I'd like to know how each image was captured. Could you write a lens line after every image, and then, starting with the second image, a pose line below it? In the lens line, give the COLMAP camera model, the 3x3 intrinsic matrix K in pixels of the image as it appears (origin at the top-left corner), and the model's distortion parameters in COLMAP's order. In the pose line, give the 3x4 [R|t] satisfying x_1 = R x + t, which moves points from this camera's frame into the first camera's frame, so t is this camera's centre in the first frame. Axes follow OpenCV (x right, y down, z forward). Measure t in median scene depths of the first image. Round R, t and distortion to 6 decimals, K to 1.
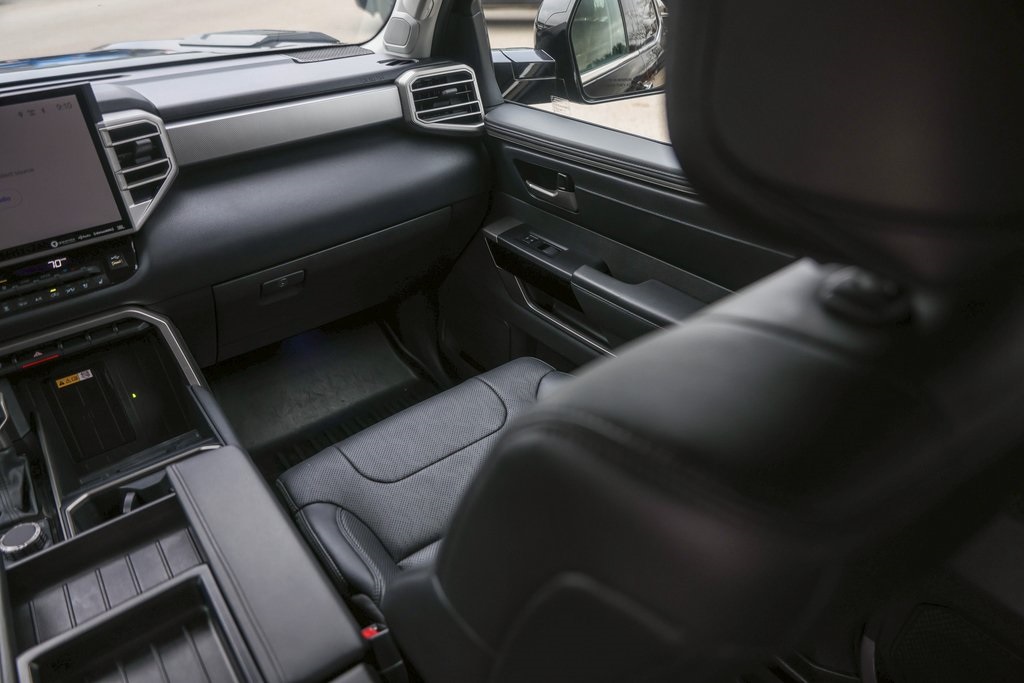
lens RADIAL K [[684.0, 0, 512.0], [0, 684.0, 341.5], [0, 0, 1]] dist [-0.021006, 0.007551]
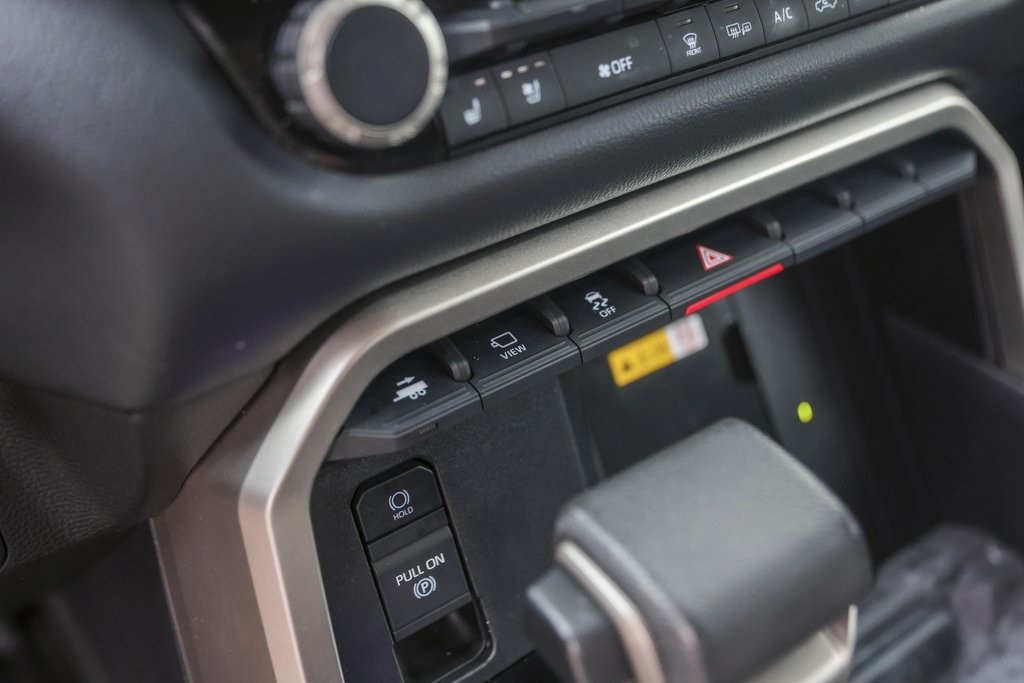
lens RADIAL K [[1113.1, 0, 512.0], [0, 1113.1, 341.5], [0, 0, 1]] dist [-0.006370, 0.024672]
pose [[0.998998, 0.040991, 0.017974, -0.737853], [-0.042343, 0.995672, 0.082726, 0.017170], [-0.014505, -0.083404, 0.996410, 0.581081]]
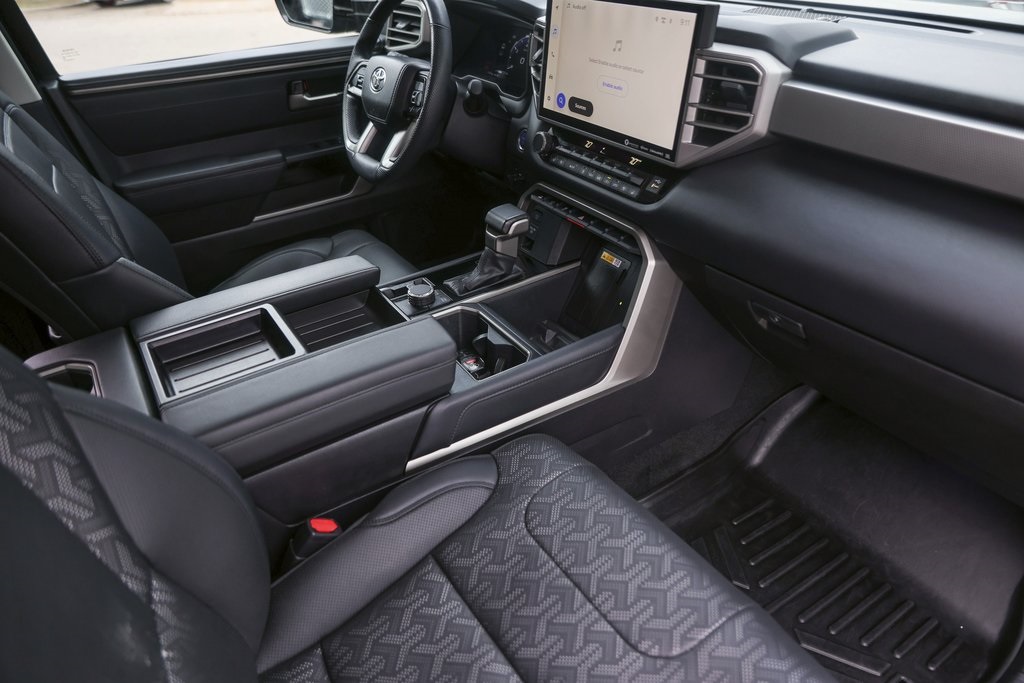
lens RADIAL K [[680.9, 0, 512.0], [0, 680.9, 341.5], [0, 0, 1]] dist [-0.016575, 0.003159]
pose [[-0.065970, 0.578158, -0.813254, 0.370594], [-0.503675, 0.684280, 0.527326, -0.376440], [0.861371, 0.444403, 0.246061, 0.668776]]
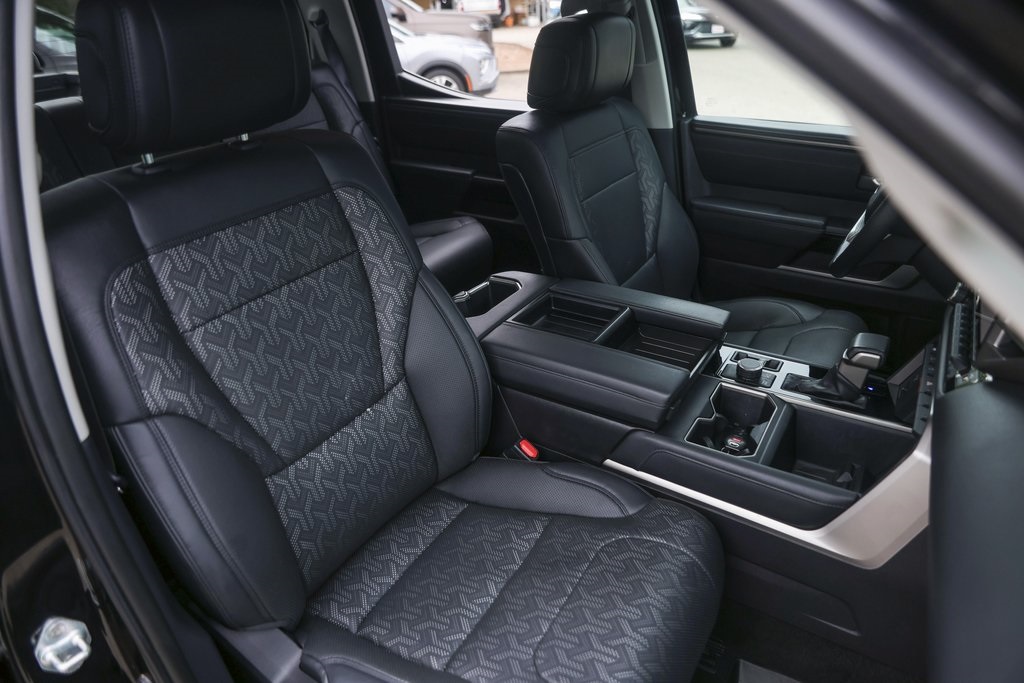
lens RADIAL K [[680.9, 0, 512.0], [0, 680.9, 341.5], [0, 0, 1]] dist [-0.016575, 0.003159]
pose [[-0.926859, 0.227343, -0.298743, 0.185099], [-0.152433, 0.499314, 0.852907, -0.733318], [0.343069, 0.836063, -0.428139, 1.086013]]
